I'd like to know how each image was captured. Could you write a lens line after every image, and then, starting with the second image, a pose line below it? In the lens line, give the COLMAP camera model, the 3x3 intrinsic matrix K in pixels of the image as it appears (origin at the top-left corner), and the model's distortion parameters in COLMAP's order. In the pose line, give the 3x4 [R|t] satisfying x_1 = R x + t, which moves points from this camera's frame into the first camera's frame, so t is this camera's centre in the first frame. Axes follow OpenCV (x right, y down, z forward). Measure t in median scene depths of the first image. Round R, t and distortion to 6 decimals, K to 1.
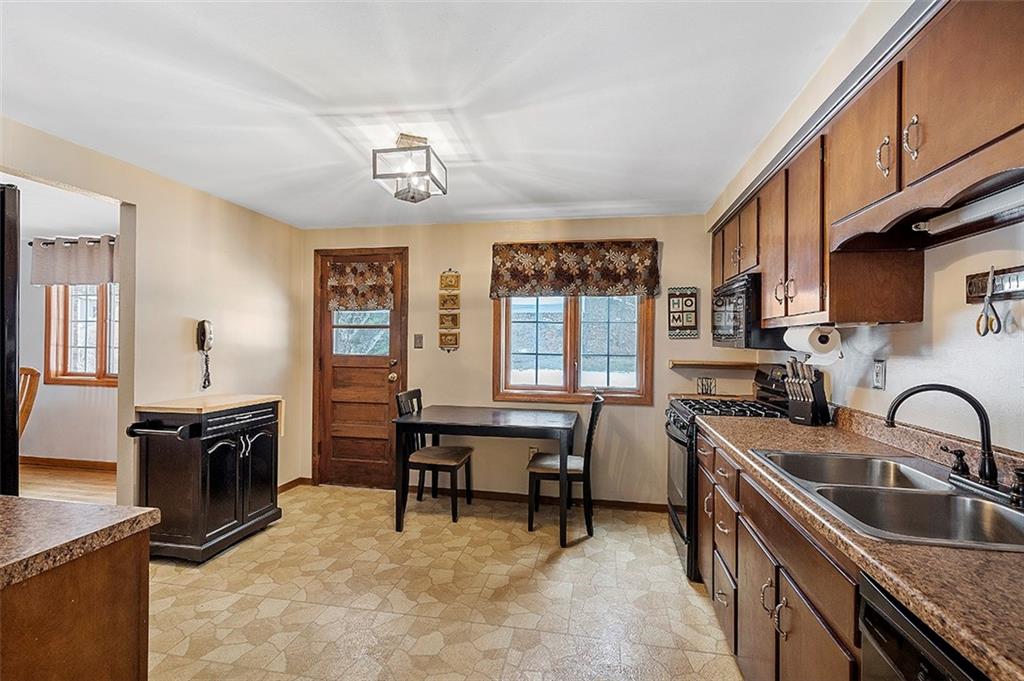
lens RADIAL K [[471.6, 0, 511.0], [0, 471.6, 340.6], [0, 0, 1]] dist [-0.005732, 0.002101]
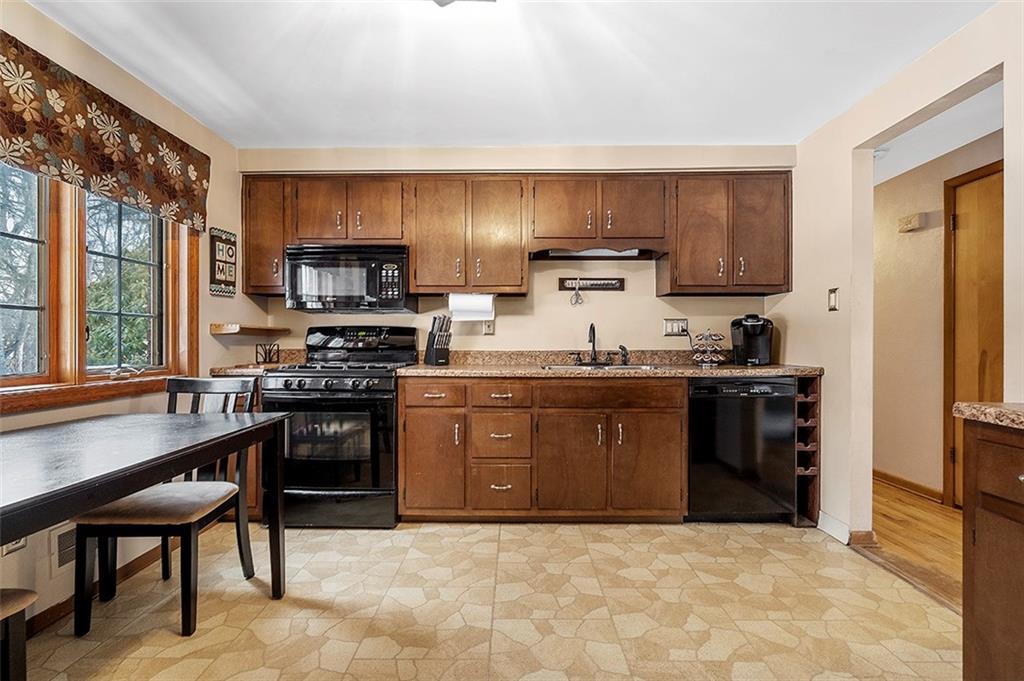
lens RADIAL K [[471.6, 0, 514.7], [0, 471.6, 342.8], [0, 0, 1]] dist [-0.005732, 0.002101]
pose [[-0.190442, -0.011852, 0.981627, -0.591316], [-0.005602, 0.999924, 0.010986, 0.073302], [-0.981682, -0.003407, -0.190494, 0.805507]]
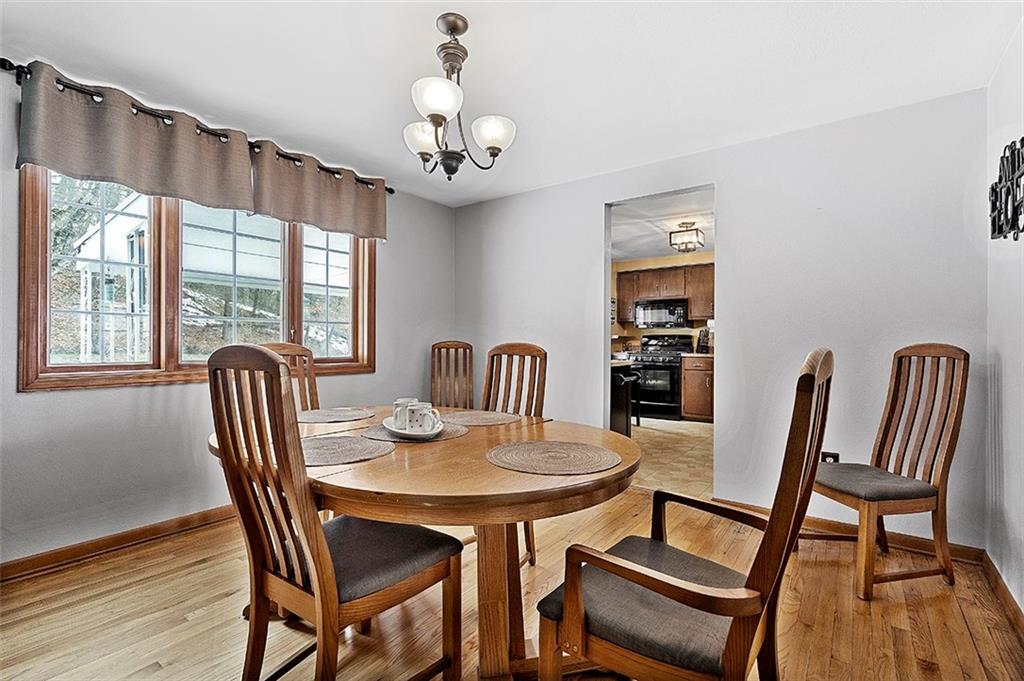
lens RADIAL K [[471.6, 0, 503.8], [0, 471.6, 341.0], [0, 0, 1]] dist [-0.005732, 0.002101]
pose [[0.436732, -0.009782, 0.899539, -1.927062], [0.001999, 0.999949, 0.009903, 0.054770], [-0.899590, -0.002526, 0.436729, 0.647217]]
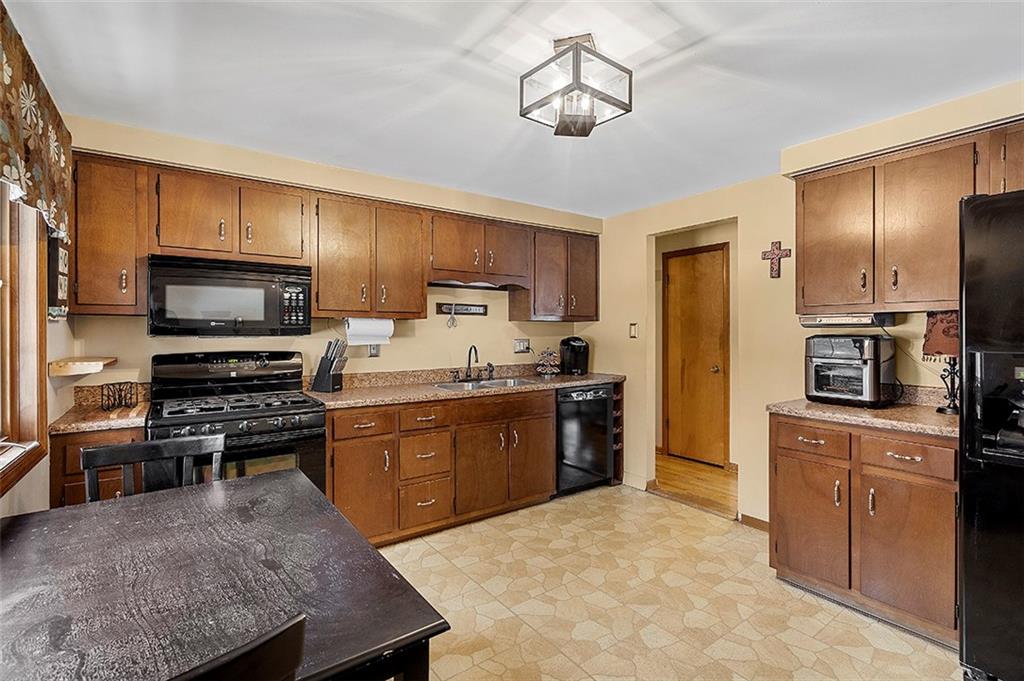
lens RADIAL K [[471.6, 0, 521.3], [0, 471.6, 332.7], [0, 0, 1]] dist [-0.005732, 0.002101]
pose [[-0.742411, -0.009543, 0.669877, -0.497923], [-0.008511, 0.999952, 0.004812, 0.001458], [-0.669891, -0.002129, -0.742457, 1.250773]]
